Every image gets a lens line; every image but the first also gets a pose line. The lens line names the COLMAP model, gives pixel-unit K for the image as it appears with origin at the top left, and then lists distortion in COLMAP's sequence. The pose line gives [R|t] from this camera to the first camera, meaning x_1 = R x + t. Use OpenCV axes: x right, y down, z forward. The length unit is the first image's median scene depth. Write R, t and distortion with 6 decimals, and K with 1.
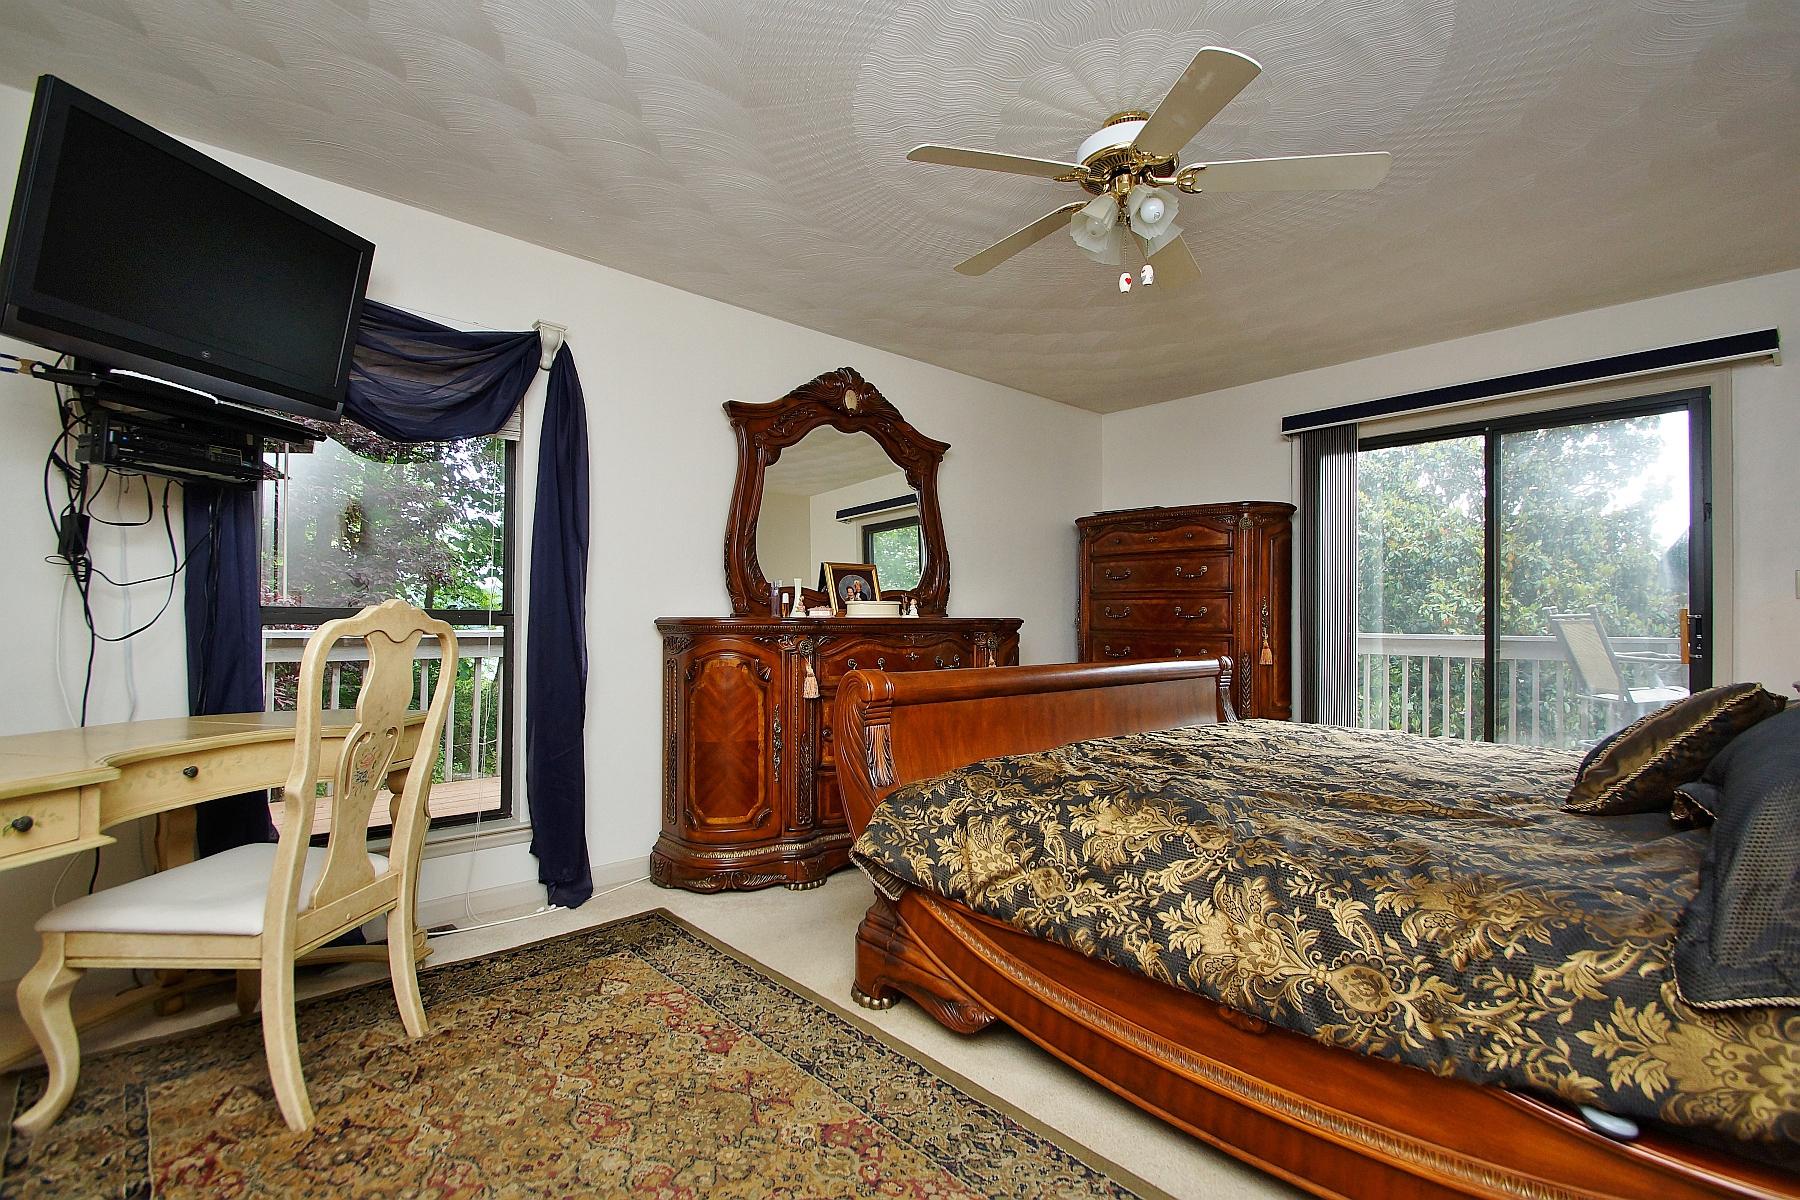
lens RADIAL K [[796.7, 0, 892.2], [0, 796.7, 612.3], [0, 0, 1]] dist [0.012090, -0.016201]
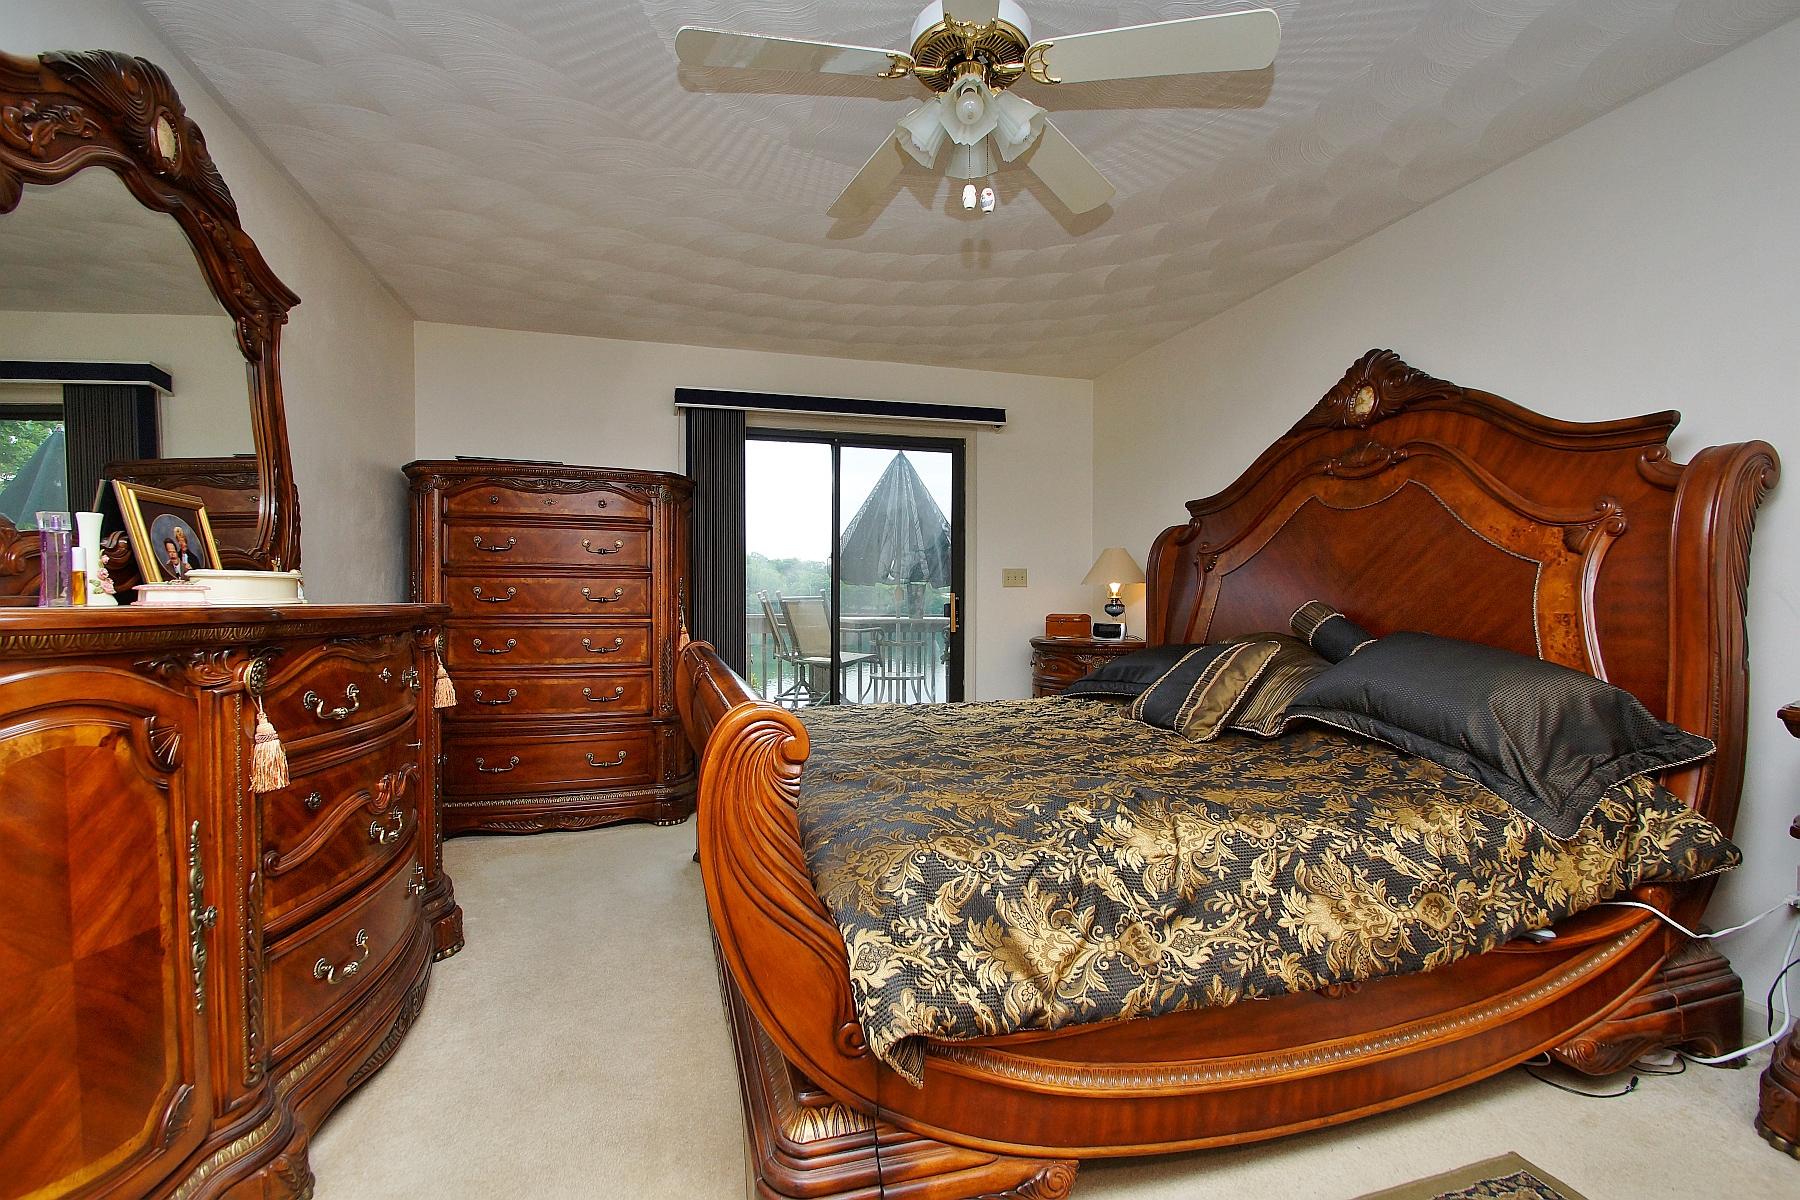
lens RADIAL K [[796.7, 0, 885.9], [0, 796.7, 608.7], [0, 0, 1]] dist [0.012090, -0.016201]
pose [[0.440600, -0.014348, 0.897589, -0.638321], [-0.002861, 0.999845, 0.017387, -0.001919], [-0.897699, -0.010228, 0.440490, 0.919798]]
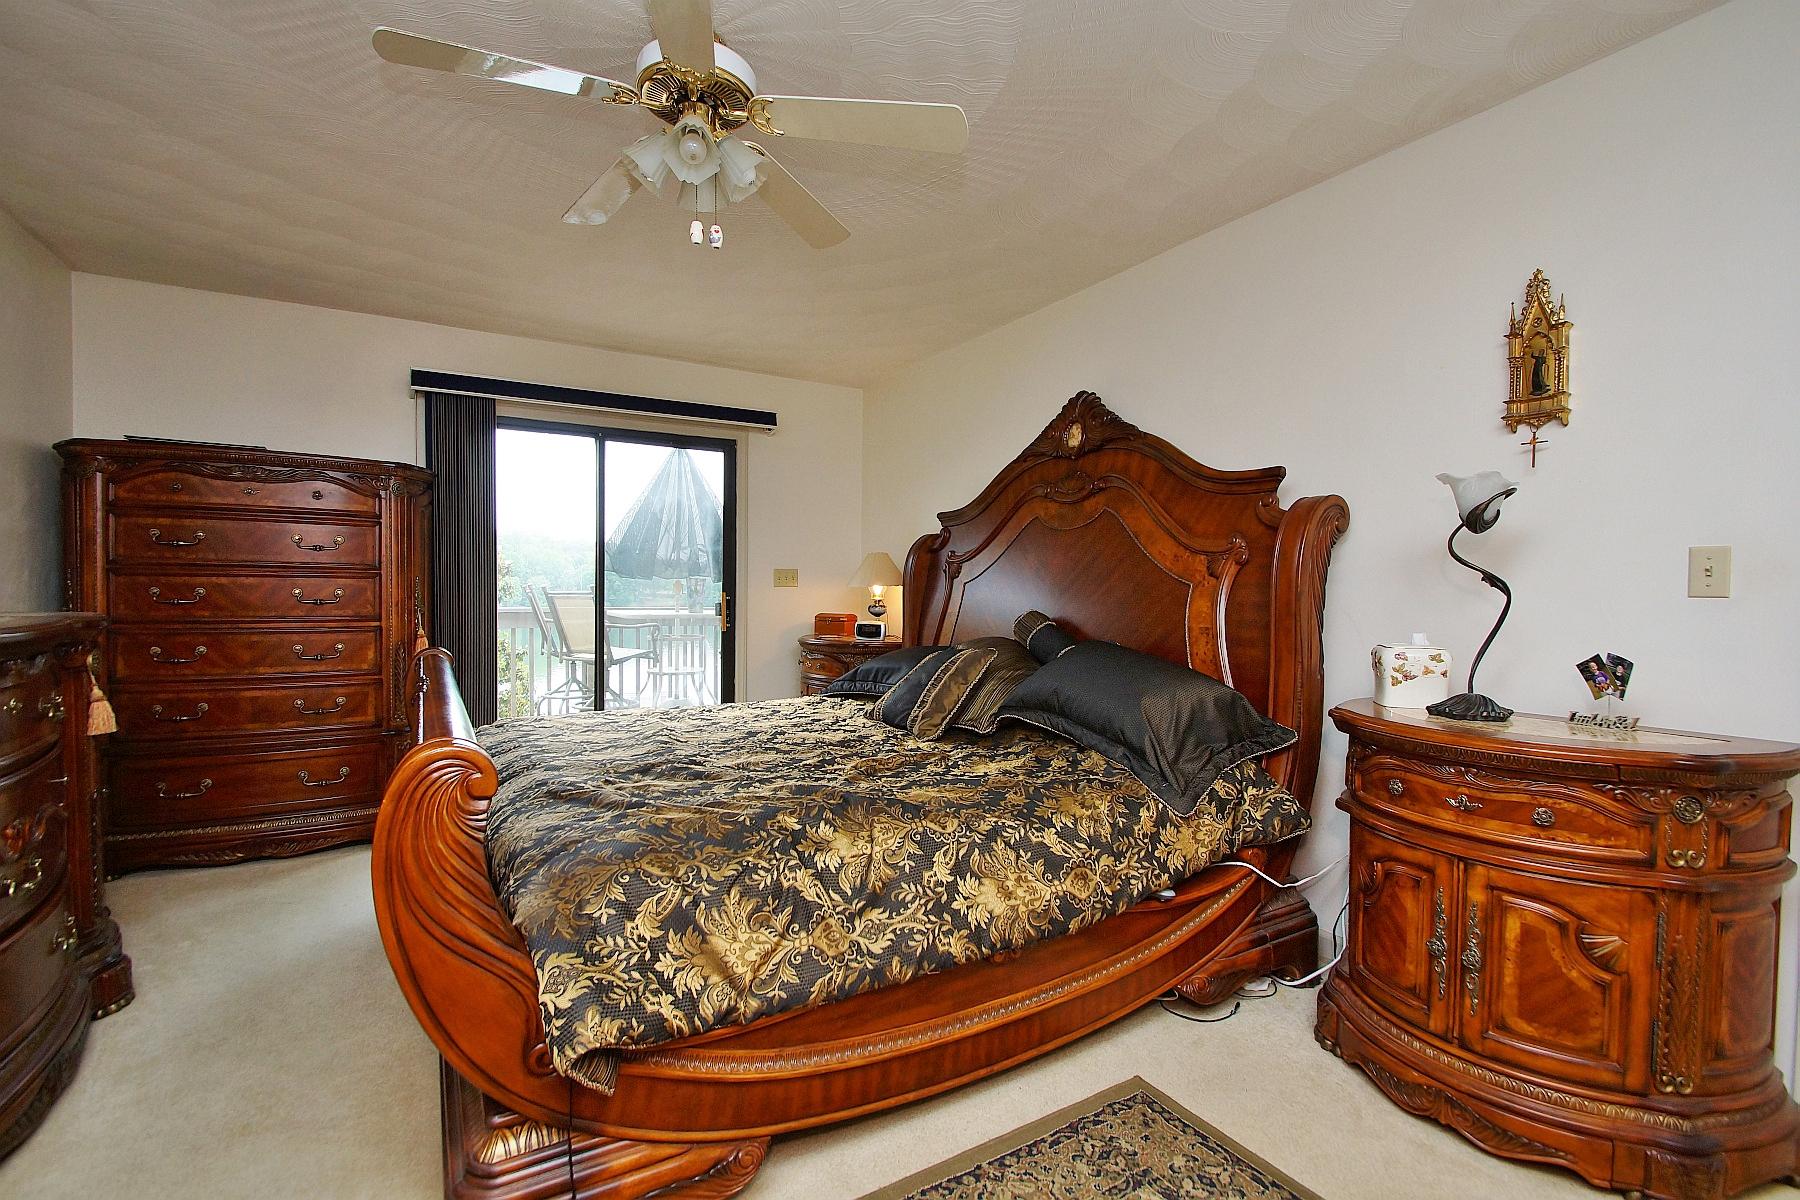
lens RADIAL K [[796.7, 0, 889.4], [0, 796.7, 609.3], [0, 0, 1]] dist [0.012090, -0.016201]
pose [[0.202054, -0.031098, 0.978881, -0.668170], [-0.014569, 0.999290, 0.034754, -0.054503], [-0.979266, -0.021284, 0.201457, 0.800188]]
